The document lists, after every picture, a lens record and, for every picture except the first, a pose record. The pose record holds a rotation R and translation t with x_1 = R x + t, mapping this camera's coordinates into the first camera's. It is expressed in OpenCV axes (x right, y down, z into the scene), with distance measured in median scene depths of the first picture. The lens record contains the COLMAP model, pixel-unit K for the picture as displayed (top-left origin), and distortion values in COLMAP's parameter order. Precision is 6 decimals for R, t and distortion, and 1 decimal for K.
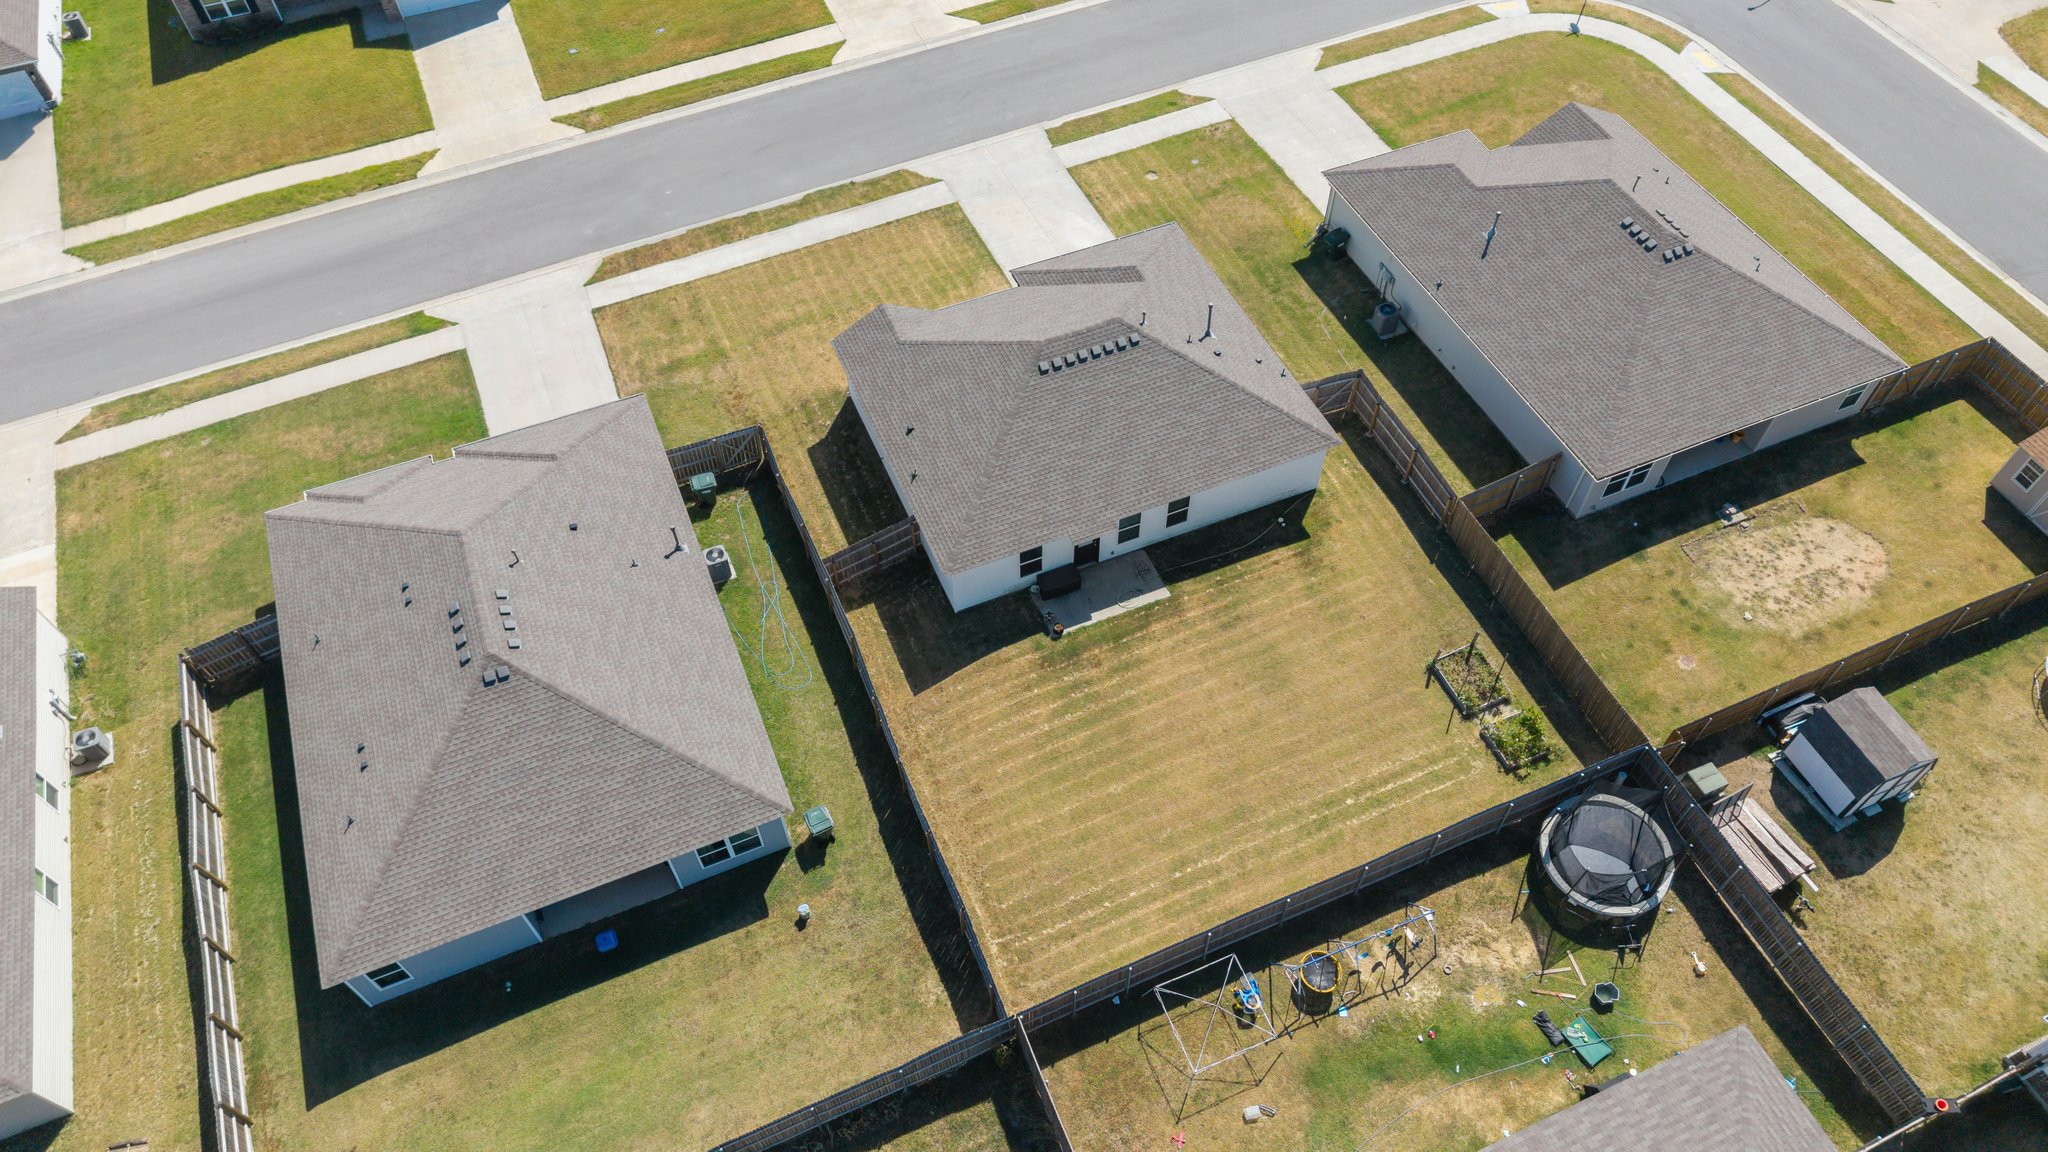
lens RADIAL K [[1343.5, 0, 1044.4], [0, 1343.5, 555.3], [0, 0, 1]] dist [0.042786, -0.047356]
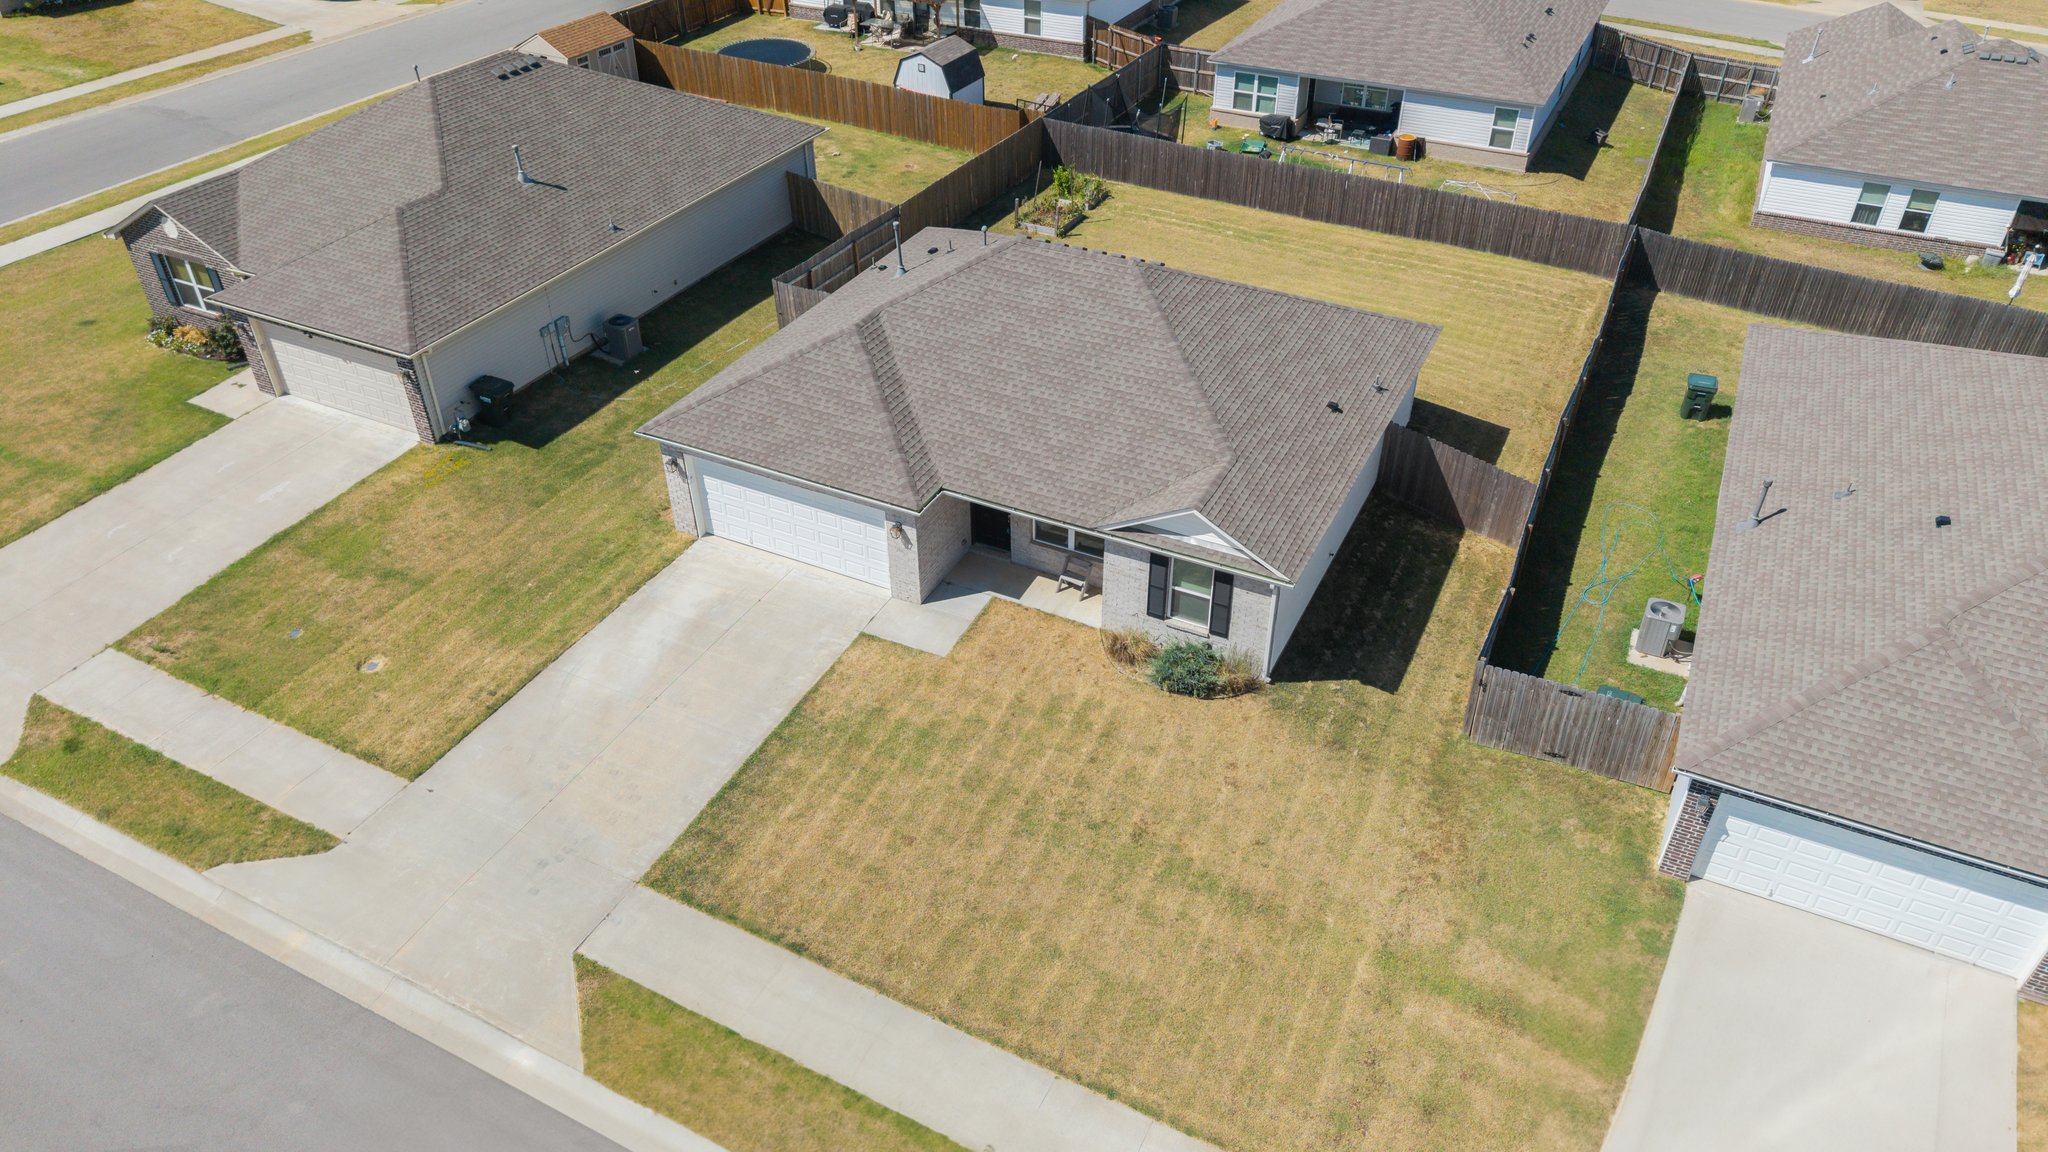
lens RADIAL K [[1343.5, 0, 1044.4], [0, 1343.5, 555.3], [0, 0, 1]] dist [0.042786, -0.047356]
pose [[-0.644110, -0.453640, 0.615900, -0.363513], [0.612534, 0.176391, 0.770511, -0.545829], [-0.458174, 0.873554, 0.164255, 0.854617]]
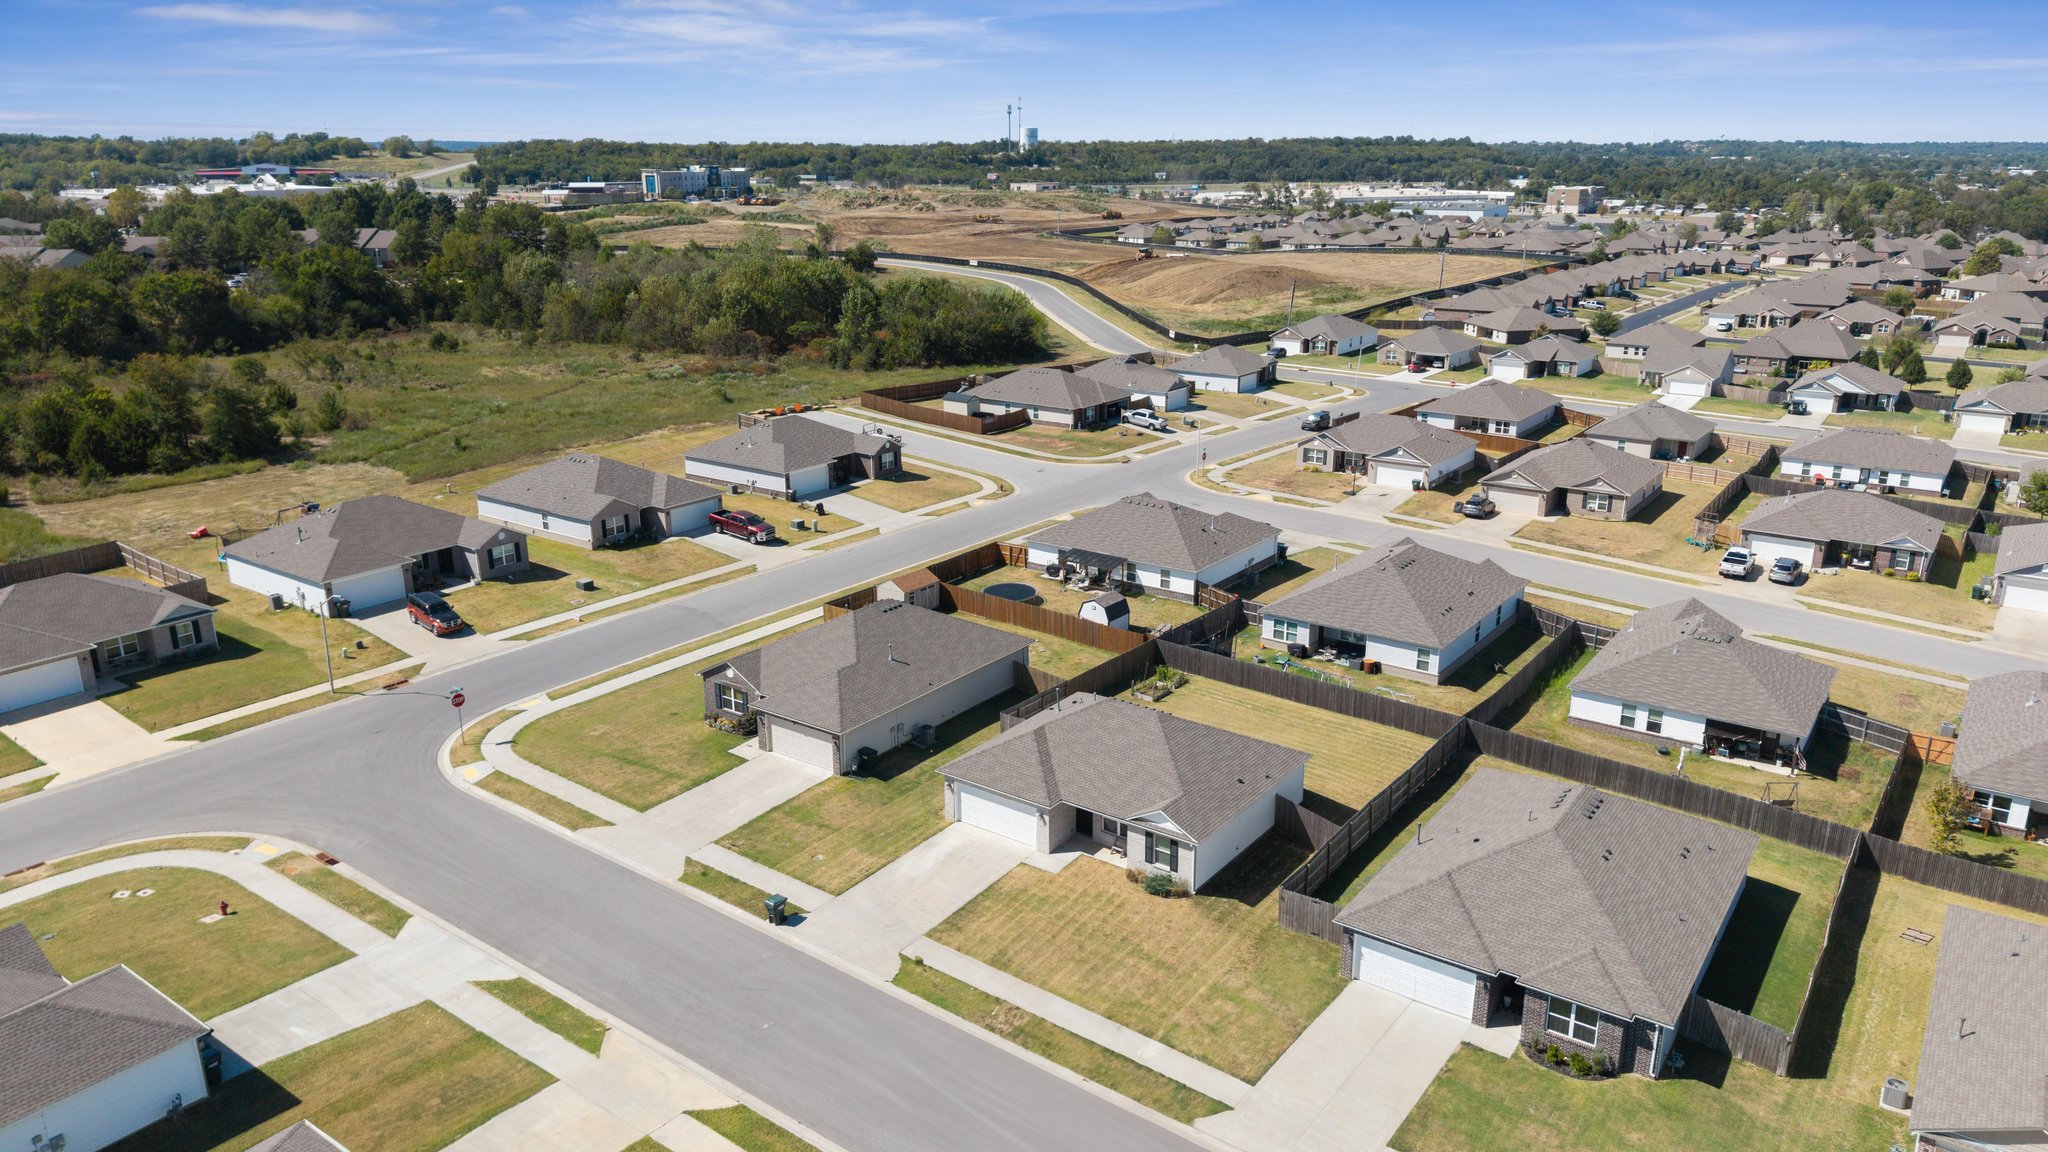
lens RADIAL K [[1343.5, 0, 1044.4], [0, 1343.5, 555.3], [0, 0, 1]] dist [0.042786, -0.047356]
pose [[-0.502528, -0.242935, 0.829728, -0.931213], [0.695398, 0.456657, 0.554874, -0.944966], [-0.513699, 0.855831, -0.060546, 0.829058]]
